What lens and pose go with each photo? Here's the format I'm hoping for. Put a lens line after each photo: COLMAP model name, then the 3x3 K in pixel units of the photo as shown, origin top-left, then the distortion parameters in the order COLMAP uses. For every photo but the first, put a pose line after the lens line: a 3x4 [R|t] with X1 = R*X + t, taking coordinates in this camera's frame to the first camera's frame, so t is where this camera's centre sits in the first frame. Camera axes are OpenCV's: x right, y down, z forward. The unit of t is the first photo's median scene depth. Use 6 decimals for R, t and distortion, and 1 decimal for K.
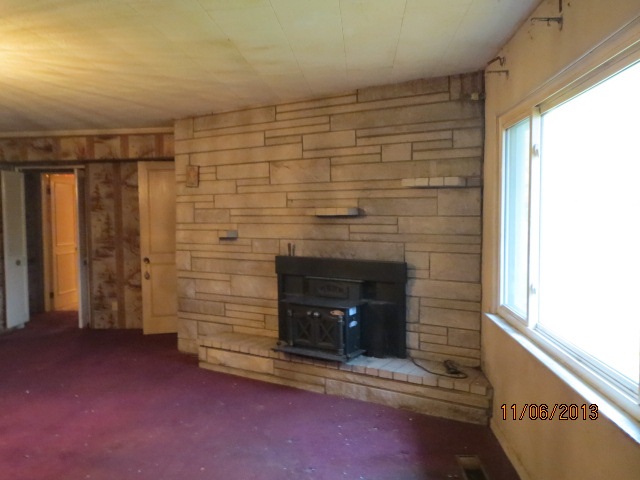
lens RADIAL K [[536.7, 0, 320.0], [0, 536.7, 240.0], [0, 0, 1]] dist [-0.013491, -0.010740]
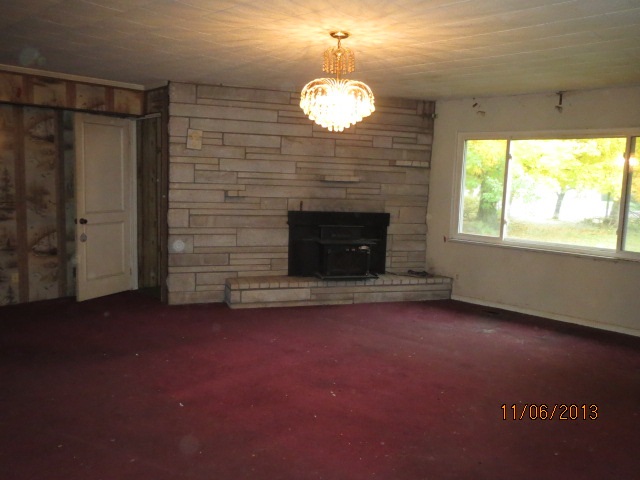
lens RADIAL K [[536.7, 0, 320.0], [0, 536.7, 240.0], [0, 0, 1]] dist [-0.013491, -0.010740]
pose [[0.635015, -0.054928, 0.770544, -1.008744], [0.002872, 0.997630, 0.068748, 0.010113], [-0.772494, -0.041443, 0.633668, 0.127994]]
